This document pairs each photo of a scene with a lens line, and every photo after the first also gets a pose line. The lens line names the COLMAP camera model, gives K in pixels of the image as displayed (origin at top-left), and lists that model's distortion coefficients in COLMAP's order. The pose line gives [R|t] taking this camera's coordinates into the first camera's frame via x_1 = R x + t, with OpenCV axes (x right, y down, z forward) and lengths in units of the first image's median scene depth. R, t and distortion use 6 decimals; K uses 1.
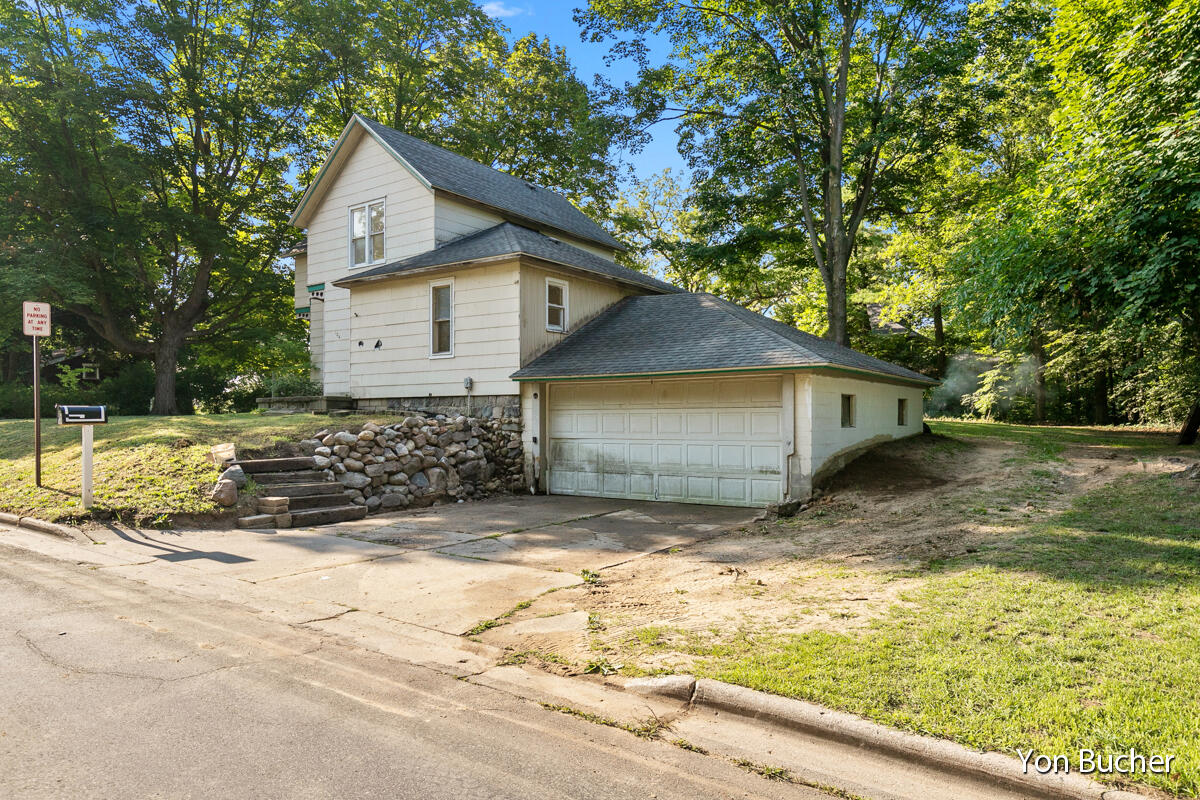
lens RADIAL K [[761.3, 0, 601.2], [0, 761.3, 422.2], [0, 0, 1]] dist [-0.001377, -0.000080]
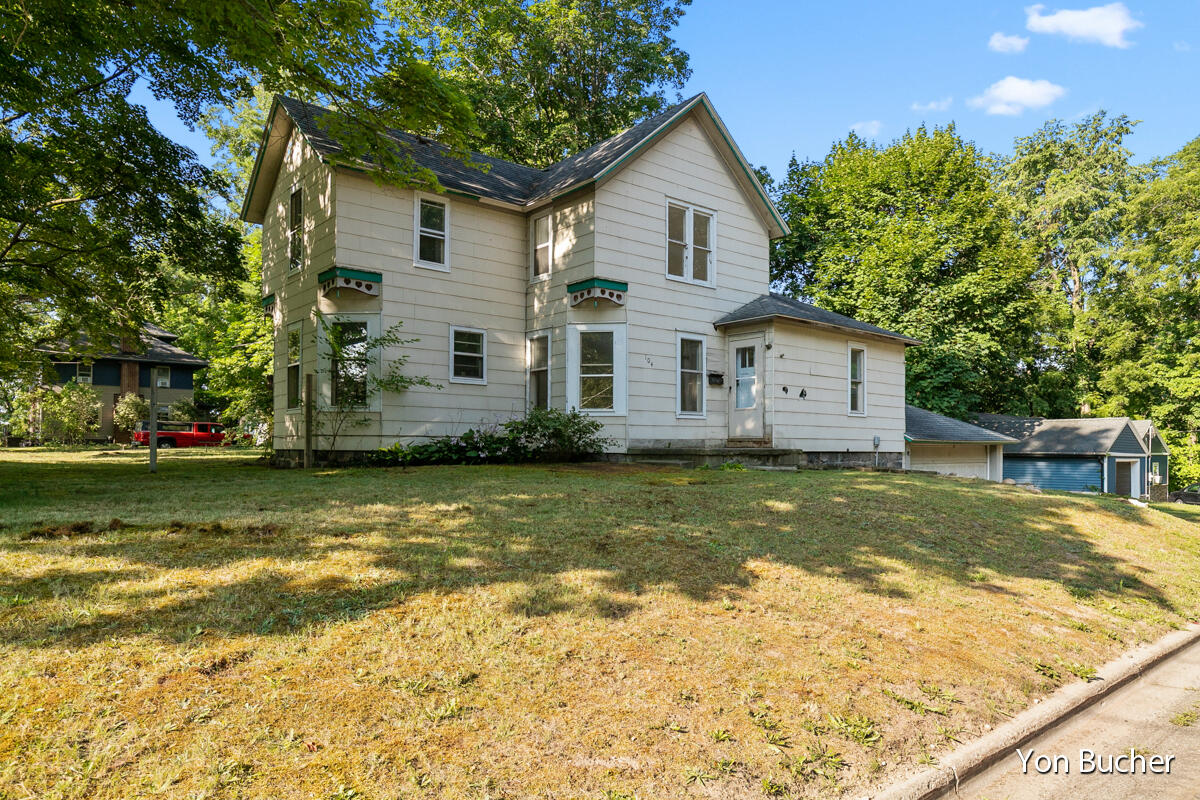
lens RADIAL K [[761.3, 0, 601.2], [0, 761.3, 422.2], [0, 0, 1]] dist [-0.001377, -0.000080]
pose [[0.258128, 0.036800, 0.965410, -1.369252], [-0.004542, 0.999309, -0.036878, -0.035488], [-0.966100, 0.005134, 0.258117, 1.094693]]
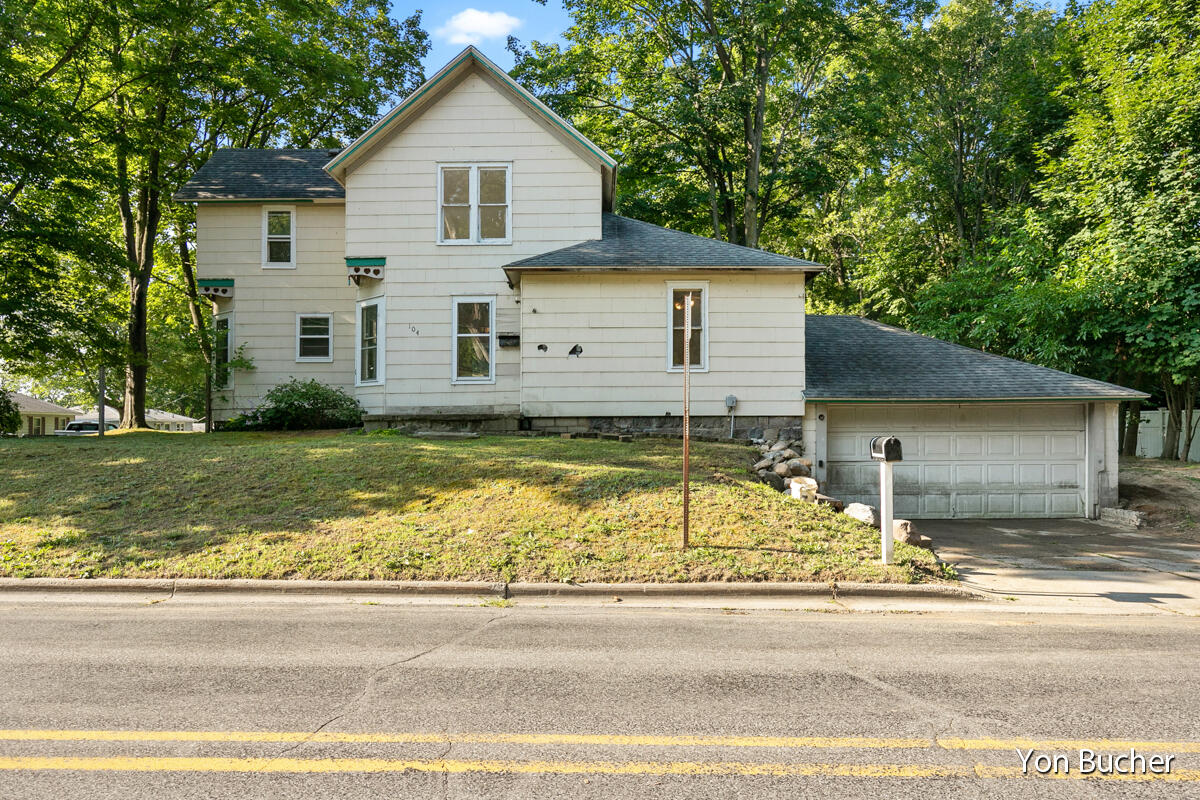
lens RADIAL K [[851.7, 0, 600.0], [0, 851.7, 400.0], [0, 0, 1]] dist [0.000573, 0.001167]
pose [[0.816772, 0.014107, 0.576788, -0.871525], [0.004512, 0.999514, -0.030835, -0.023390], [-0.576943, 0.027787, 0.816312, 0.268531]]
